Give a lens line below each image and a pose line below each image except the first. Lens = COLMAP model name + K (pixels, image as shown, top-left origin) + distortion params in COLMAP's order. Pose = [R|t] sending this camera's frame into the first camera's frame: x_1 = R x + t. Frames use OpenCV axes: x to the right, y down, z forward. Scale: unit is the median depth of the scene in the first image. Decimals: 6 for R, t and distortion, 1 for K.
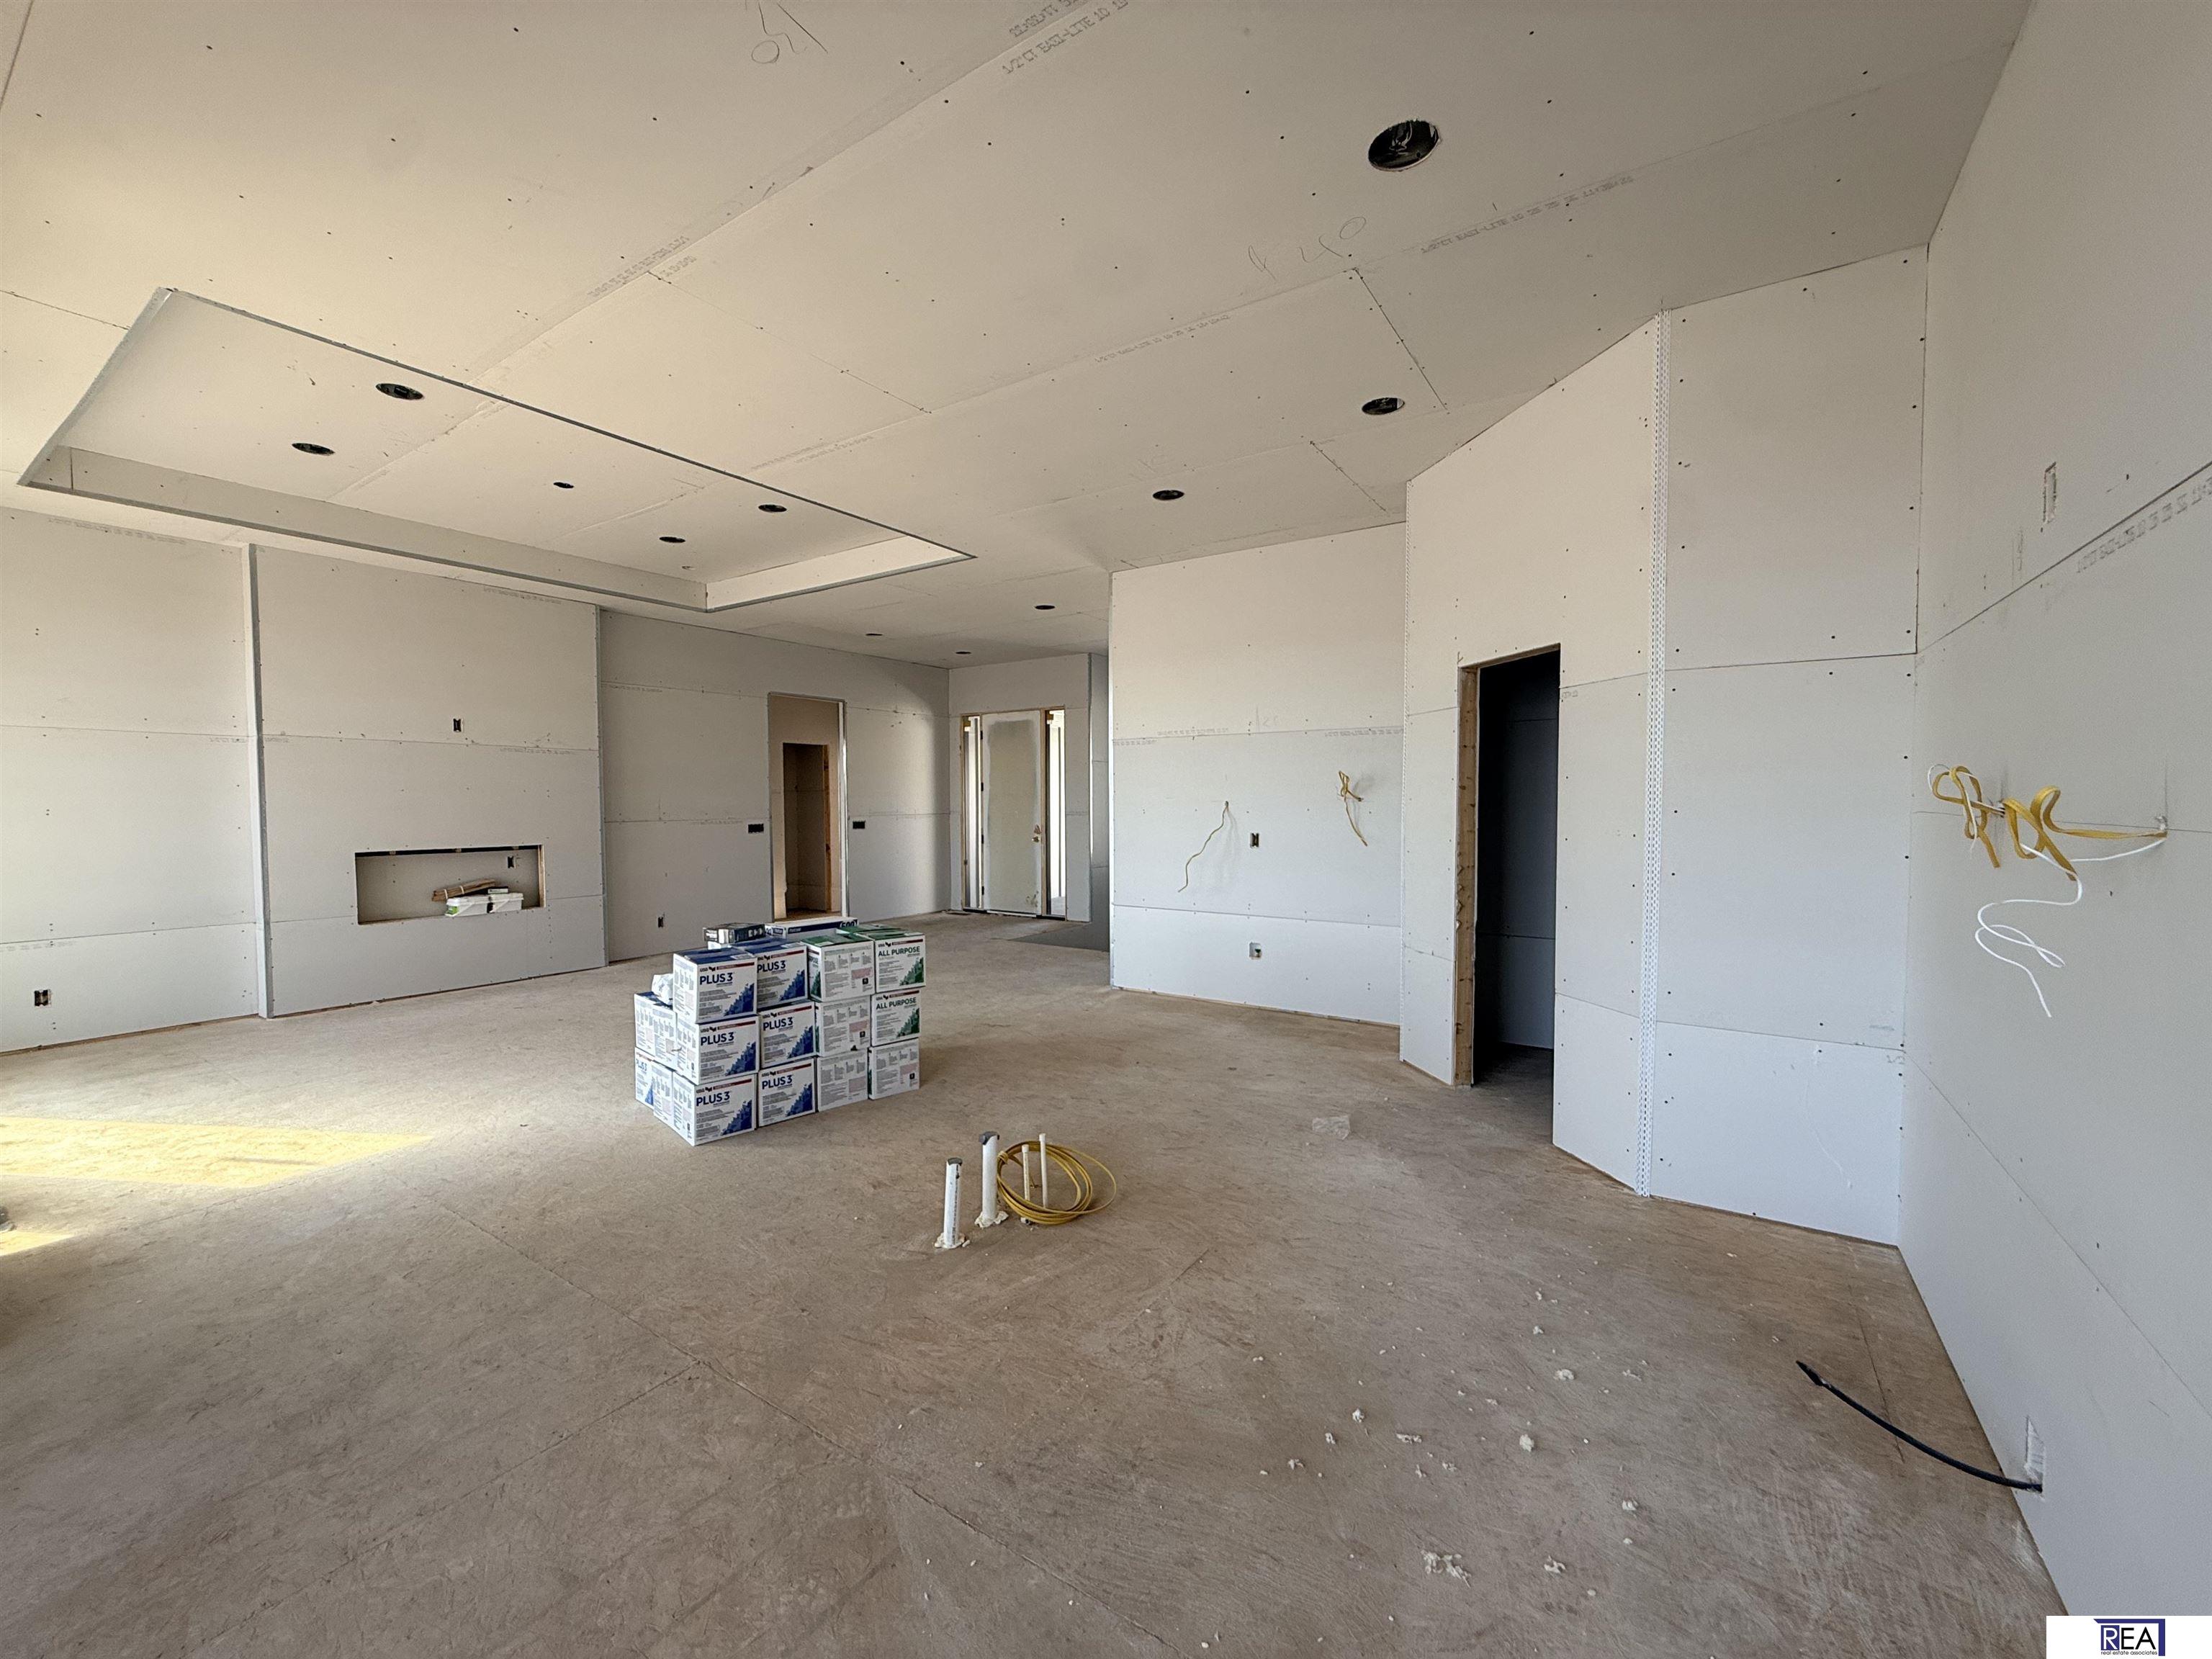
lens RADIAL K [[884.2, 0, 1104.4], [0, 884.2, 828.7], [0, 0, 1]] dist [0.000285, 0.000092]
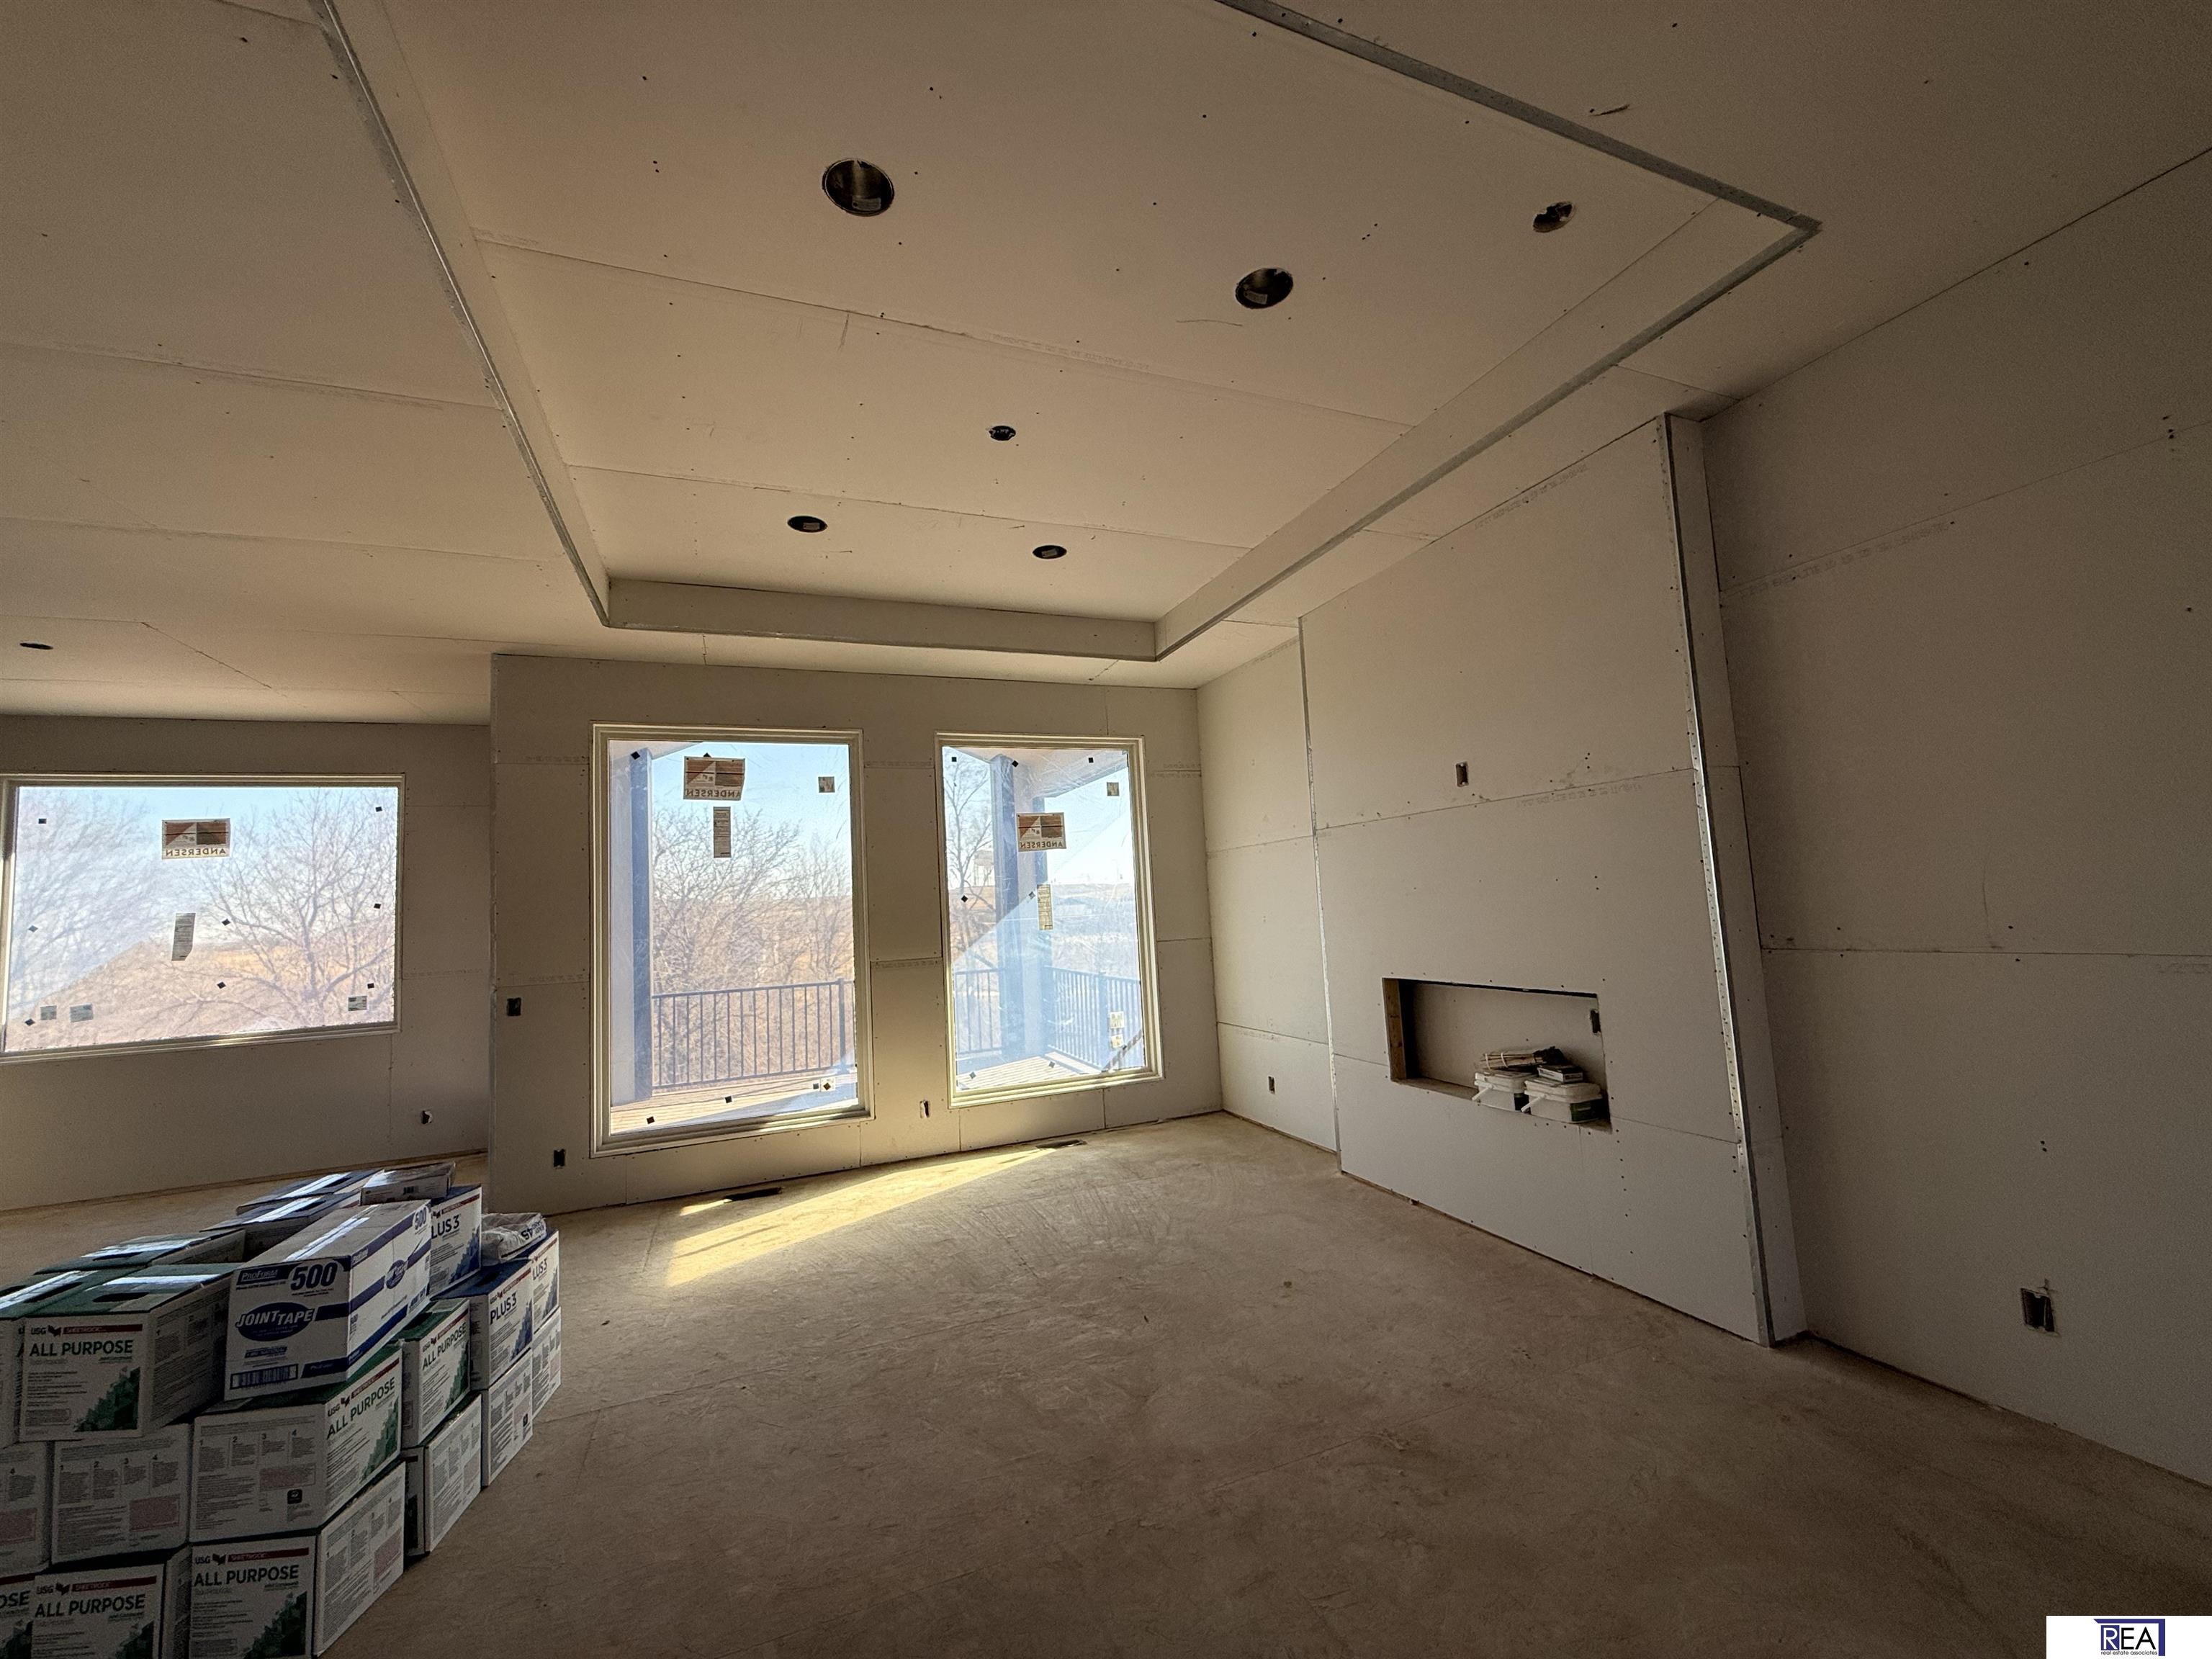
lens RADIAL K [[884.2, 0, 1112.2], [0, 884.2, 833.5], [0, 0, 1]] dist [0.000285, 0.000092]
pose [[-0.555118, -0.039584, -0.830829, -0.121662], [0.024371, 0.997664, -0.063816, -0.048920], [0.831415, -0.055674, -0.552856, 1.213420]]
